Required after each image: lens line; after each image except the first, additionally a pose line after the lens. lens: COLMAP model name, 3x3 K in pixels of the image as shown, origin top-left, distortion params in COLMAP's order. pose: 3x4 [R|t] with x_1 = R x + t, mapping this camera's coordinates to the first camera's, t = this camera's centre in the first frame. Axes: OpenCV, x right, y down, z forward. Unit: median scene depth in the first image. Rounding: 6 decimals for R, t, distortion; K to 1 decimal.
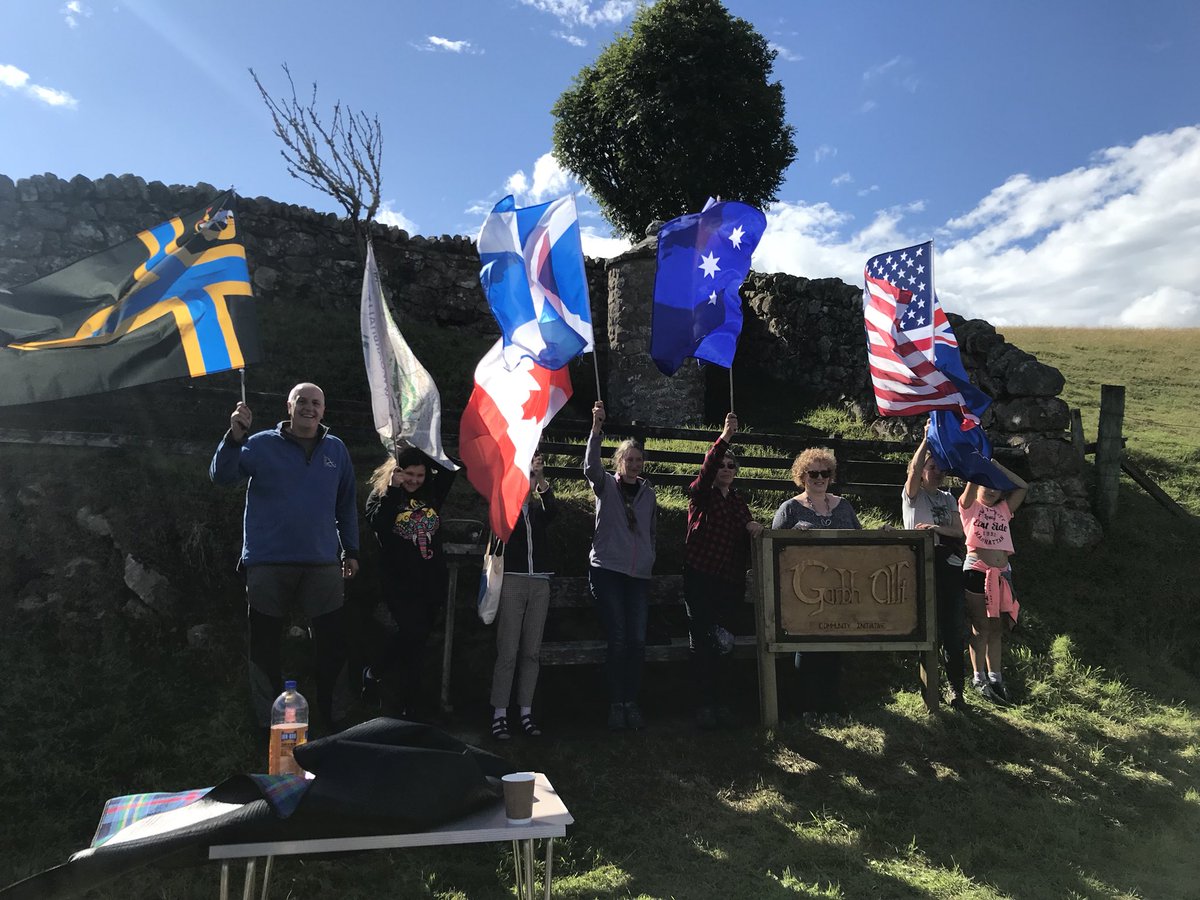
lens RADIAL K [[979.1, 0, 601.1], [0, 979.1, 448.9], [0, 0, 1]] dist [0.035408, -0.045131]
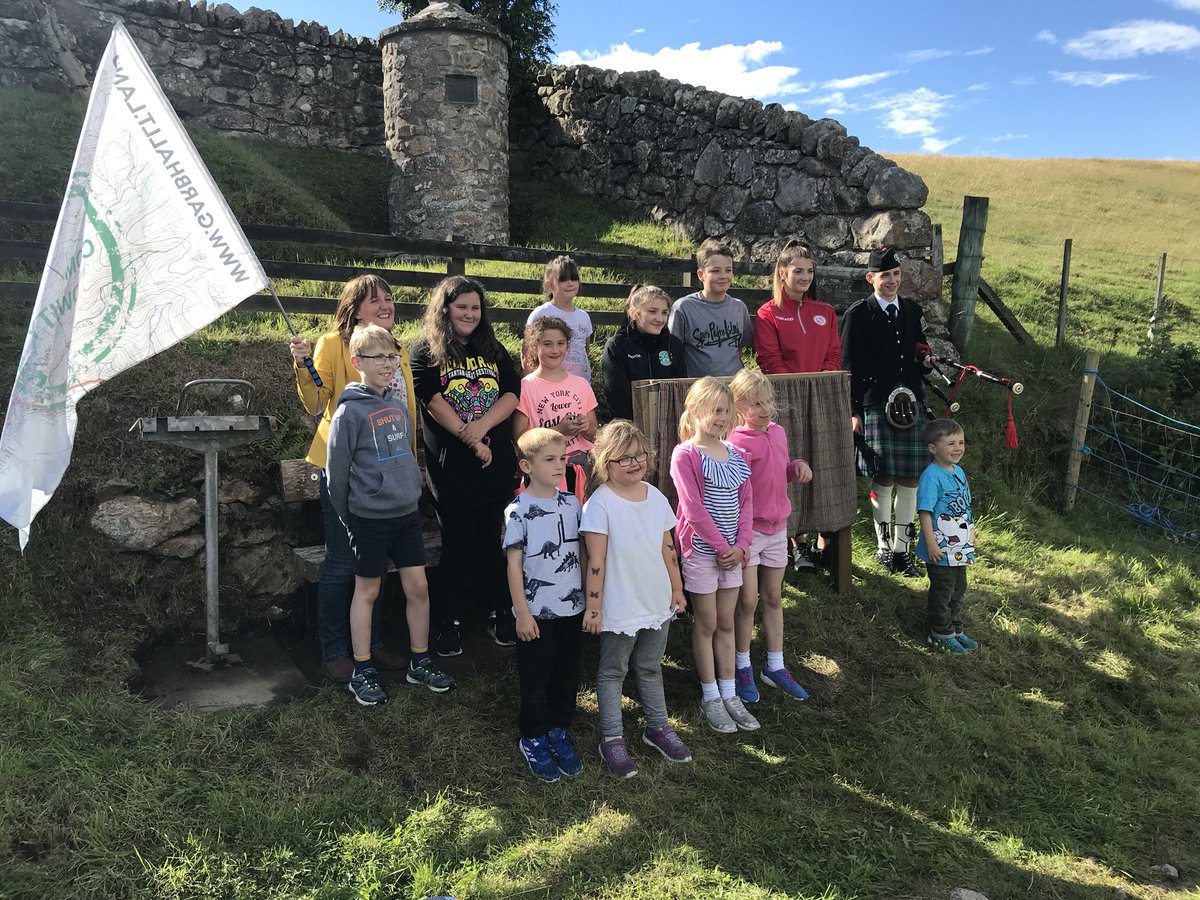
lens RADIAL K [[979.1, 0, 601.6], [0, 979.1, 451.3], [0, 0, 1]] dist [0.035408, -0.045131]
pose [[0.969939, -0.052524, 0.237613, -0.026774], [0.010477, 0.984537, 0.174861, 0.002418], [-0.243123, -0.167115, 0.955492, 0.149112]]
